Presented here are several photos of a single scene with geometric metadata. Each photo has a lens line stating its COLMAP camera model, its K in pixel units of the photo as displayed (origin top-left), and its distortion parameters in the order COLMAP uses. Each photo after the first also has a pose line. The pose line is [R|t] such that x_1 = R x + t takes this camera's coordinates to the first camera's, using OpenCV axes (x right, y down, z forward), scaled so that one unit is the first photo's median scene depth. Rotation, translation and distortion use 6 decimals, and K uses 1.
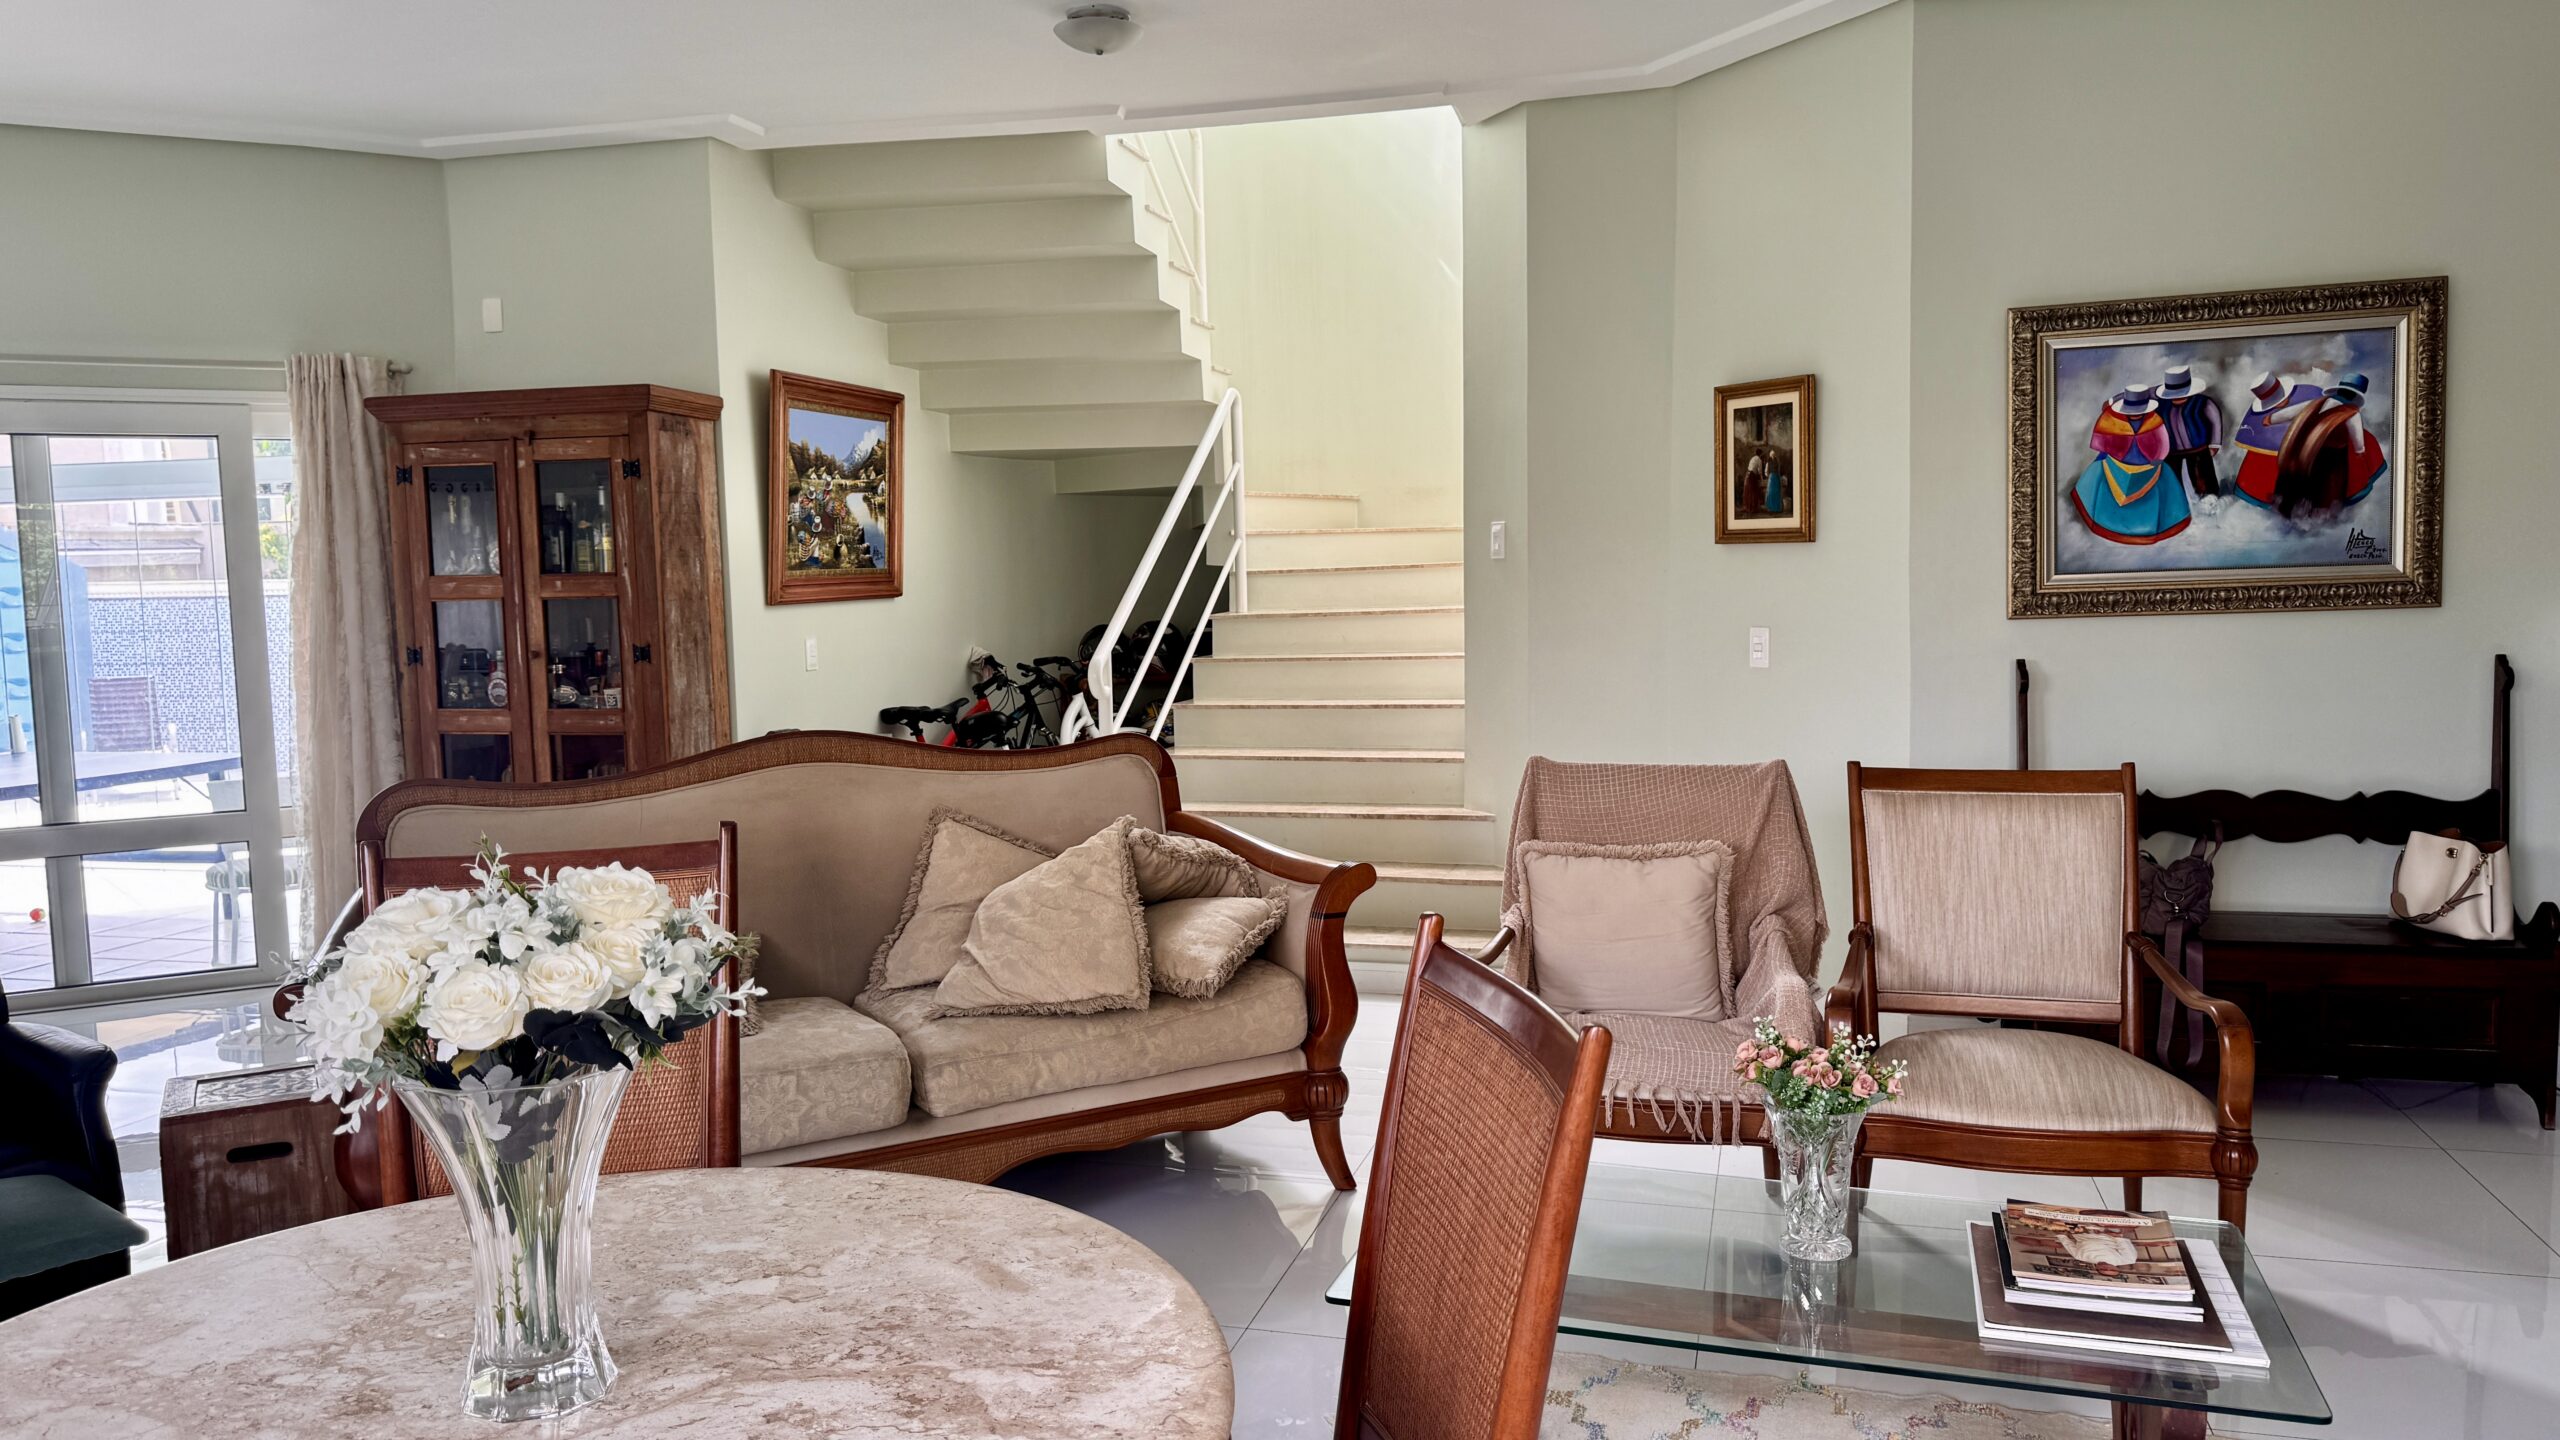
lens RADIAL K [[1787.2, 0, 1282.6], [0, 1787.2, 719.7], [0, 0, 1]] dist [0.056517, -0.058357]
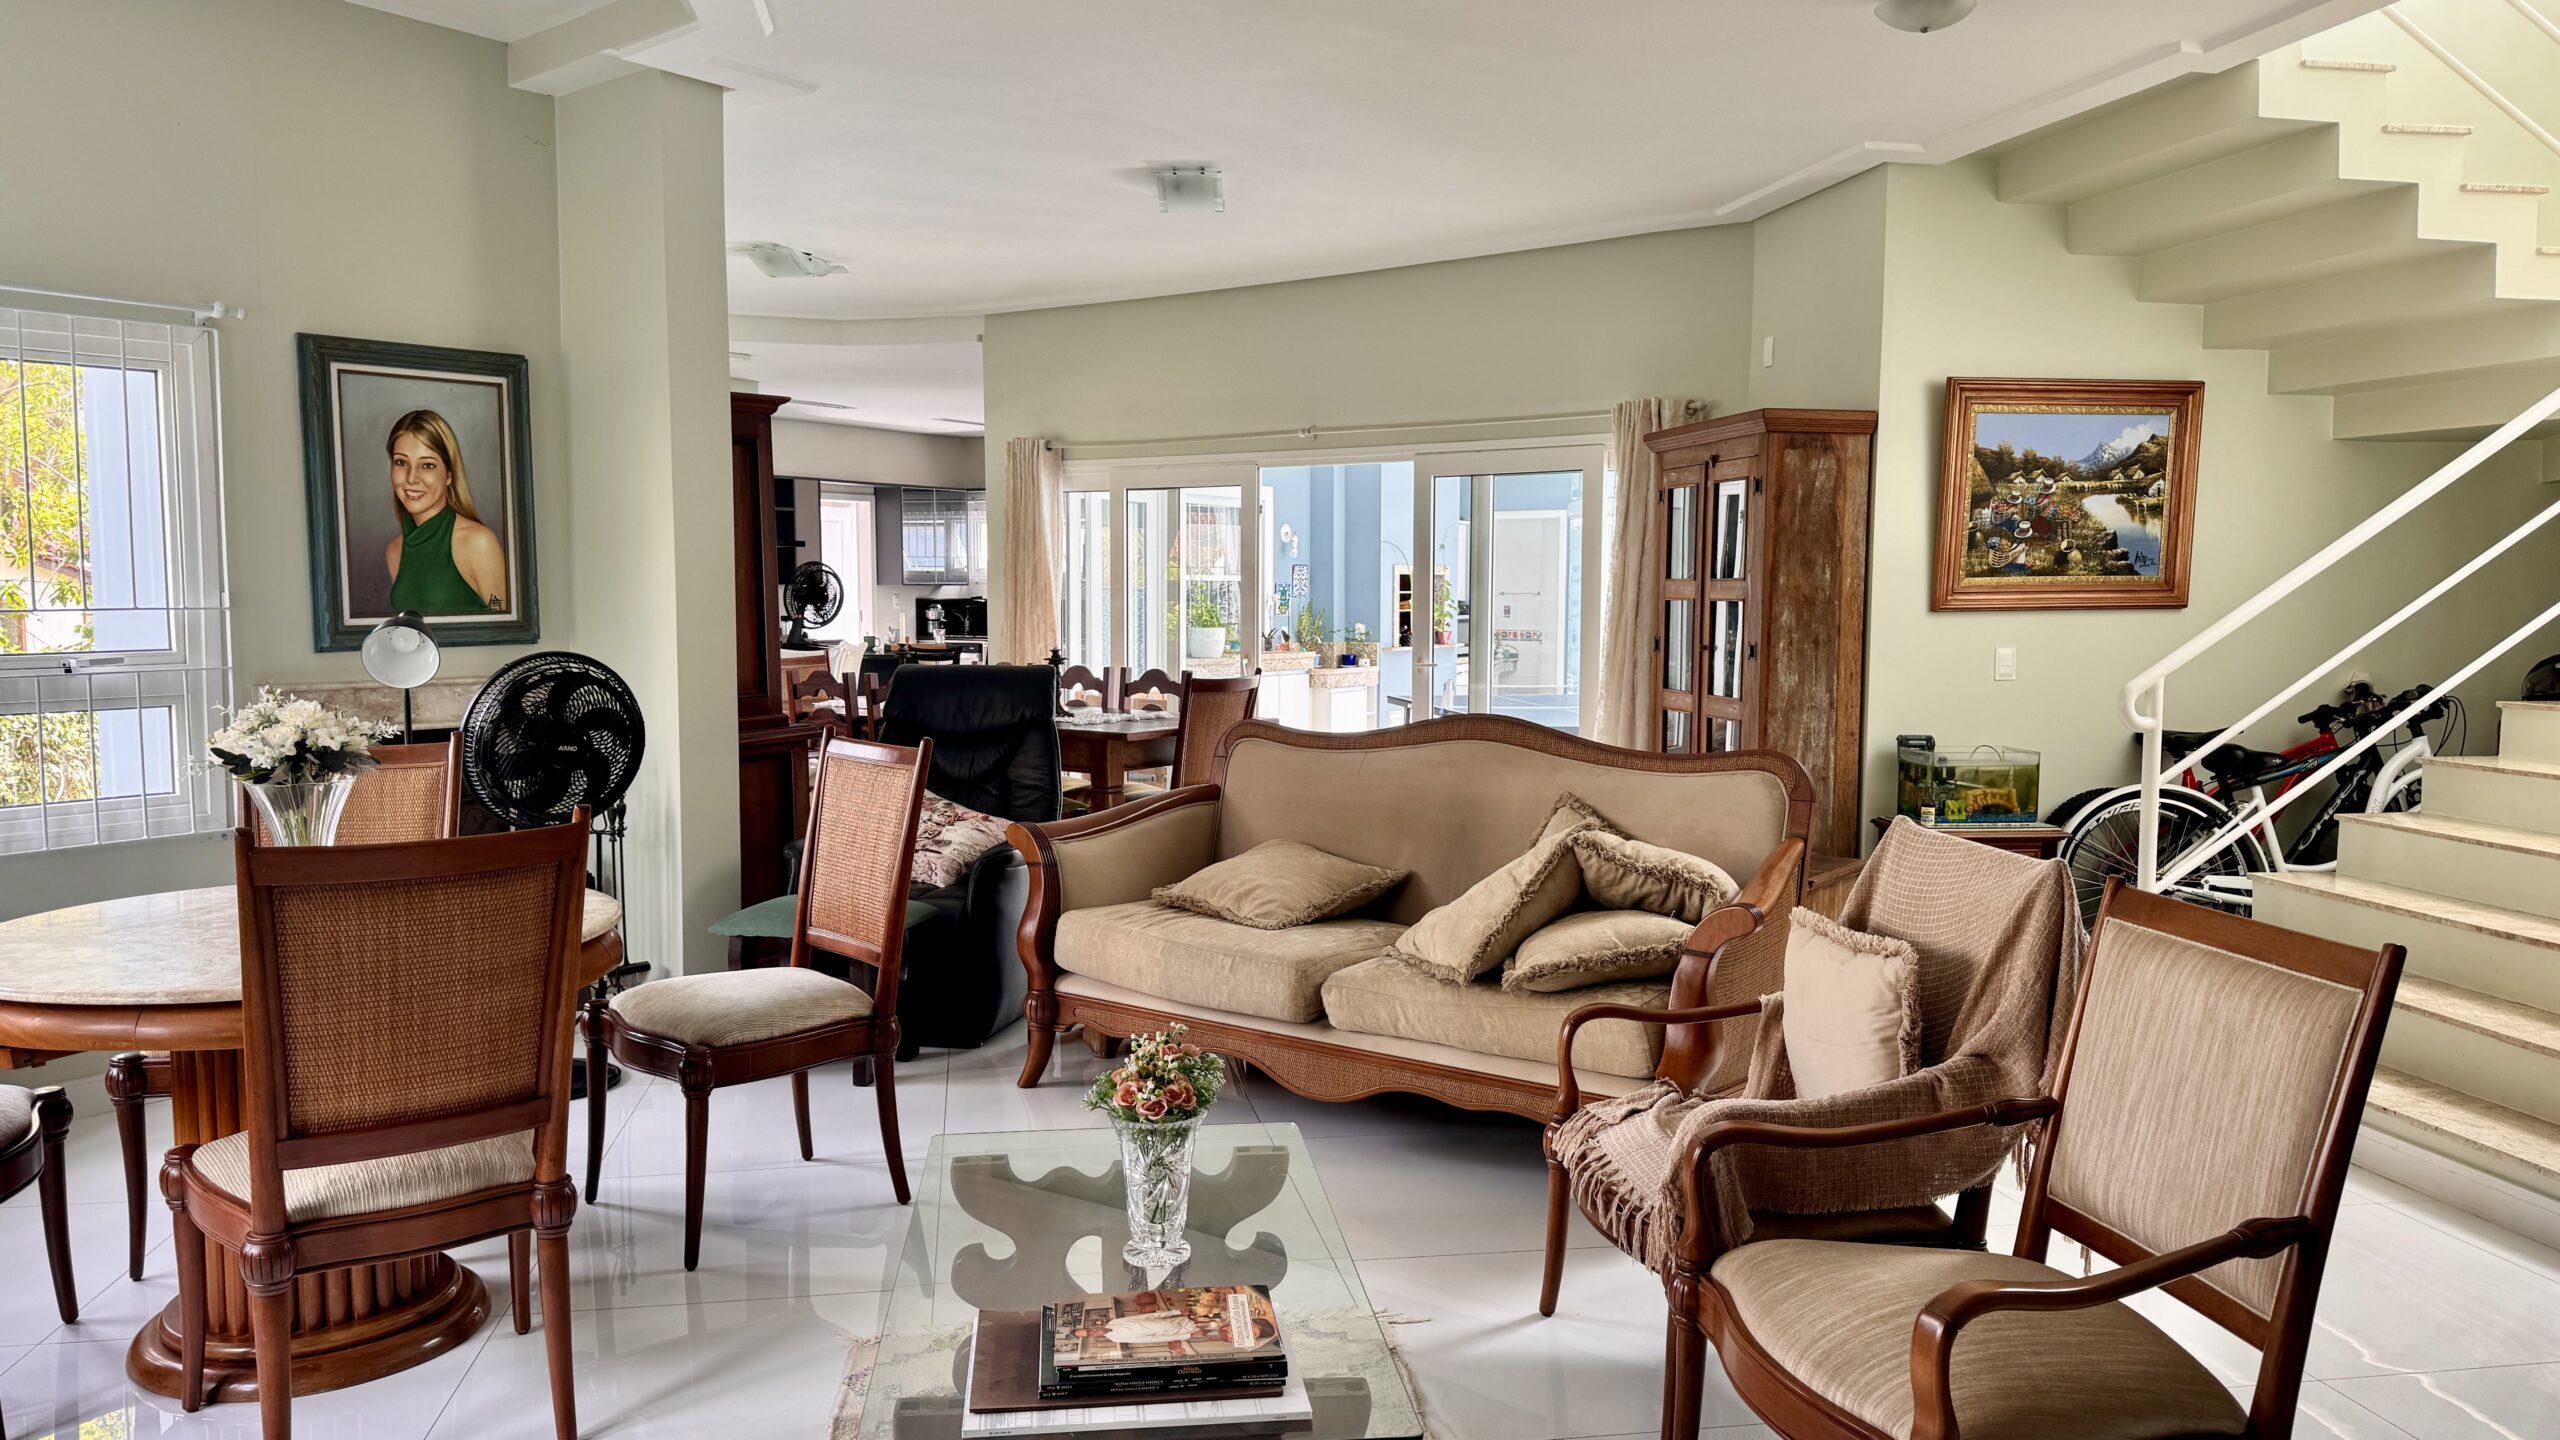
lens RADIAL K [[1787.2, 0, 1281.0], [0, 1787.2, 729.5], [0, 0, 1]] dist [0.056517, -0.058357]
pose [[0.421210, 0.092903, -0.902192, 0.459916], [-0.086630, 0.994313, 0.061944, -0.027607], [0.902816, 0.052066, 0.426863, 0.231427]]
